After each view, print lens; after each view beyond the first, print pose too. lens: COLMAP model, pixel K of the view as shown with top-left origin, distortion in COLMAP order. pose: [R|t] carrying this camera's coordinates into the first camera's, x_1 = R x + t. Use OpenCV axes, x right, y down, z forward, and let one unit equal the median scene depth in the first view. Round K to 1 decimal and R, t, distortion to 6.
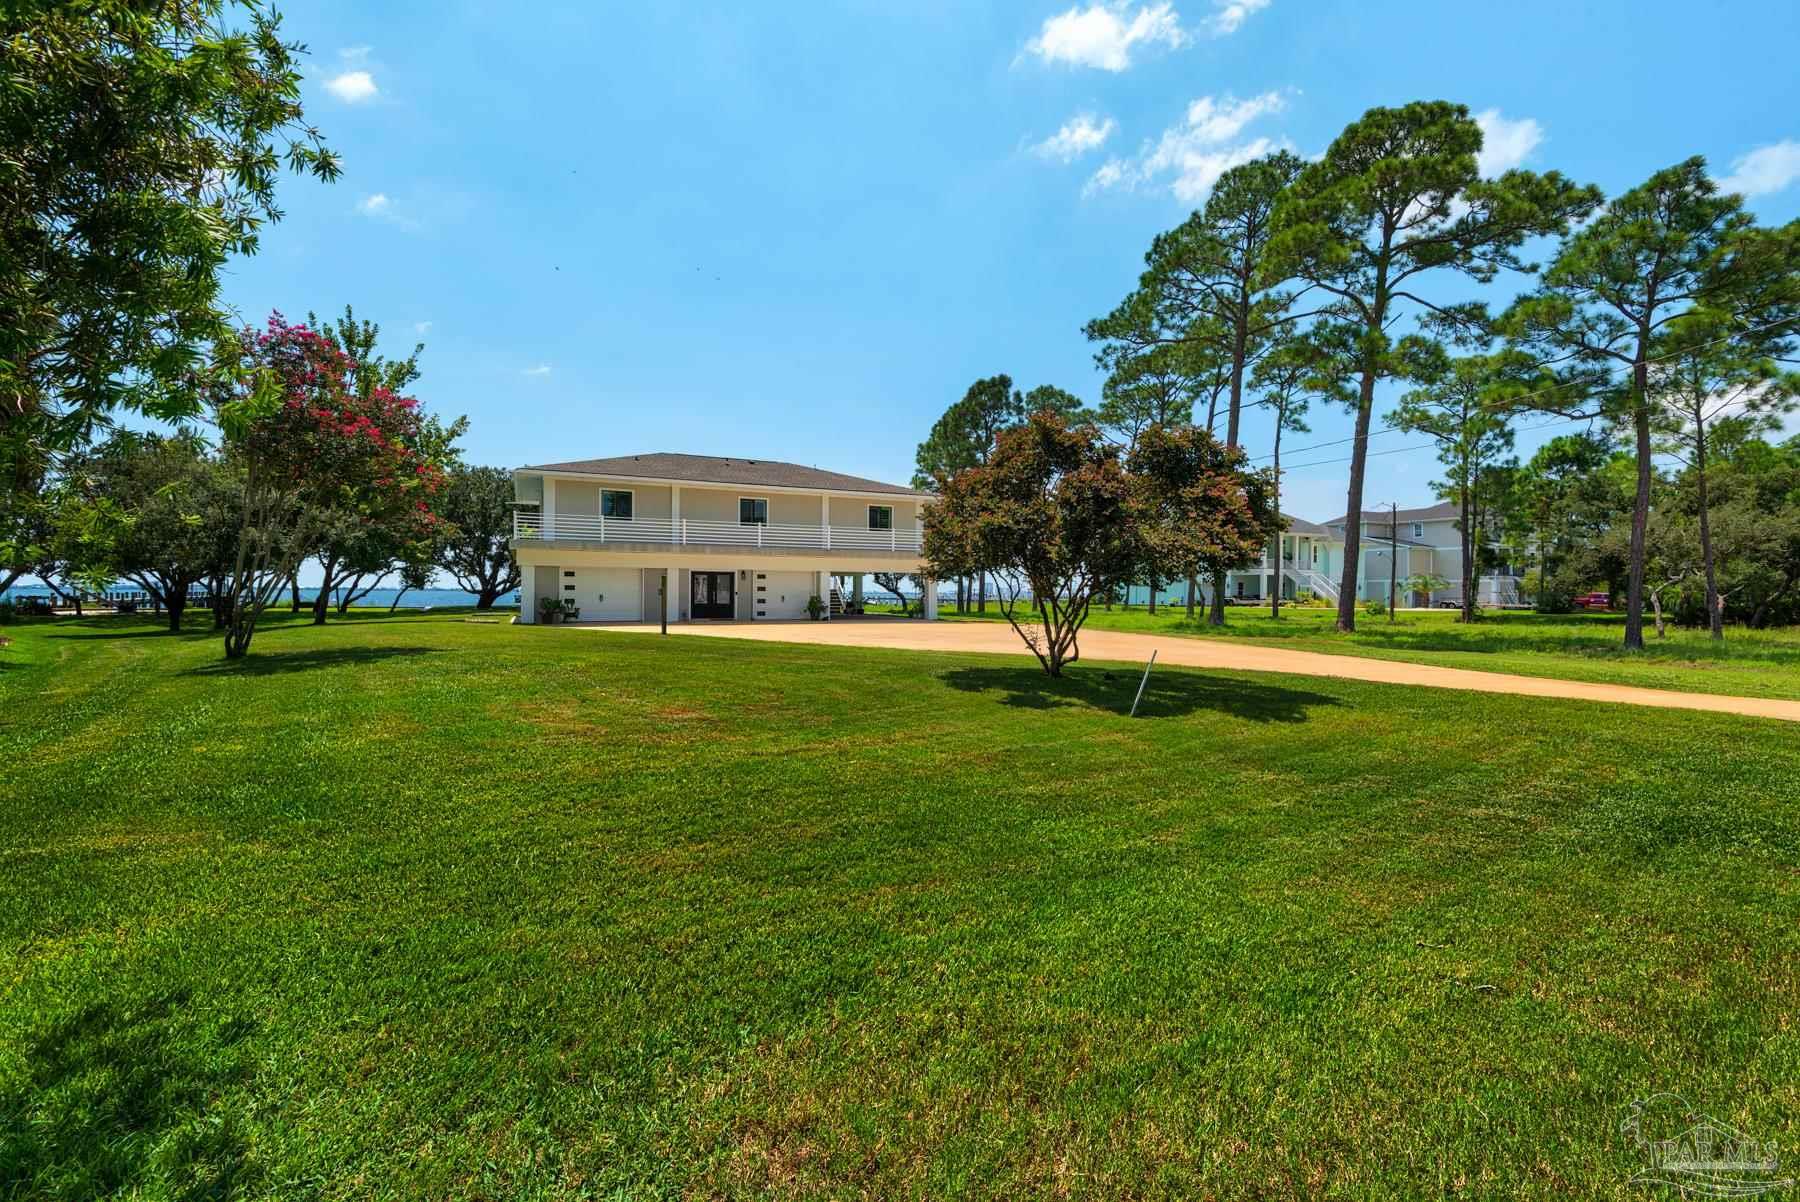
lens RADIAL K [[820.7, 0, 913.4], [0, 820.7, 598.5], [0, 0, 1]] dist [0.013642, -0.006437]
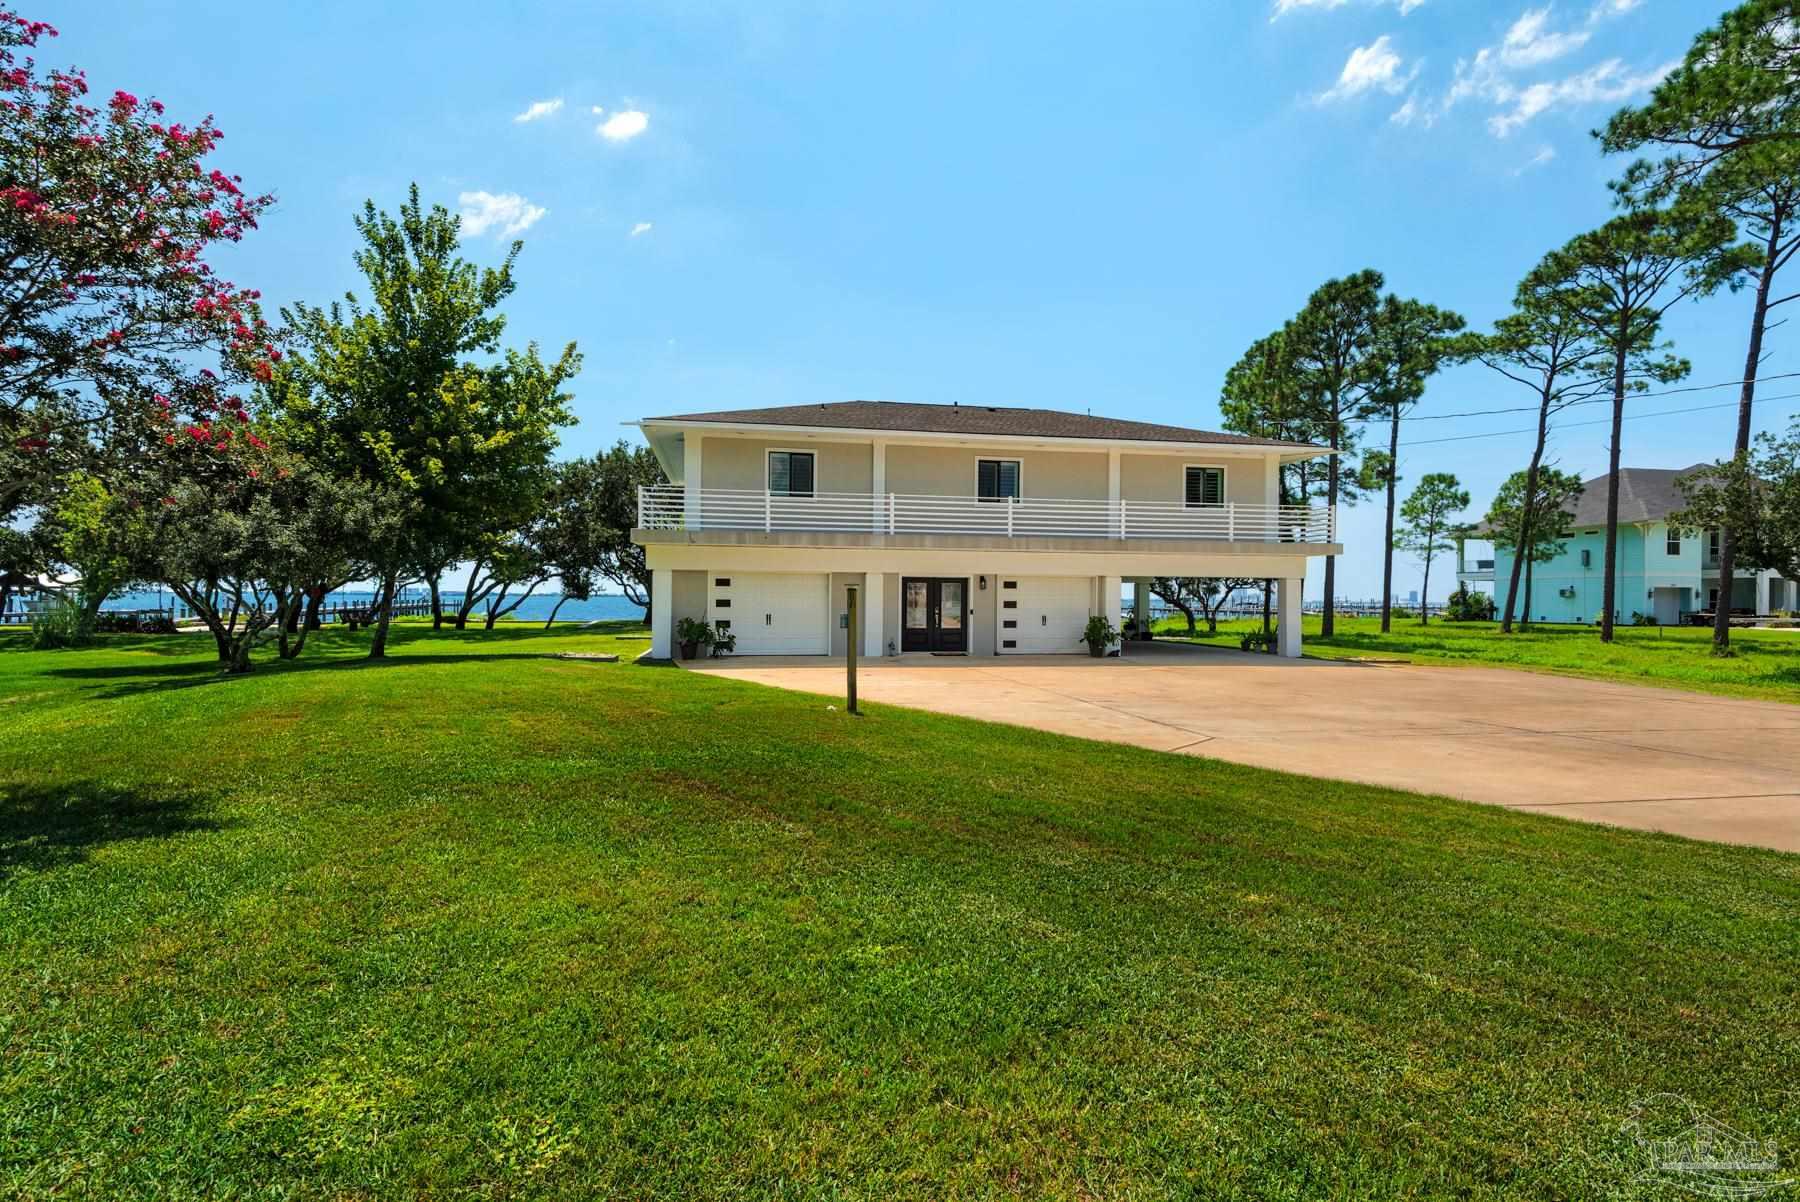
lens RADIAL K [[905.2, 0, 896.1], [0, 905.2, 599.9], [0, 0, 1]] dist [-0.001266, -0.000512]
pose [[0.964499, 0.002642, -0.264072, -0.088131], [-0.003996, 0.999981, -0.004592, -0.011895], [0.264055, 0.005485, 0.964492, 0.316906]]
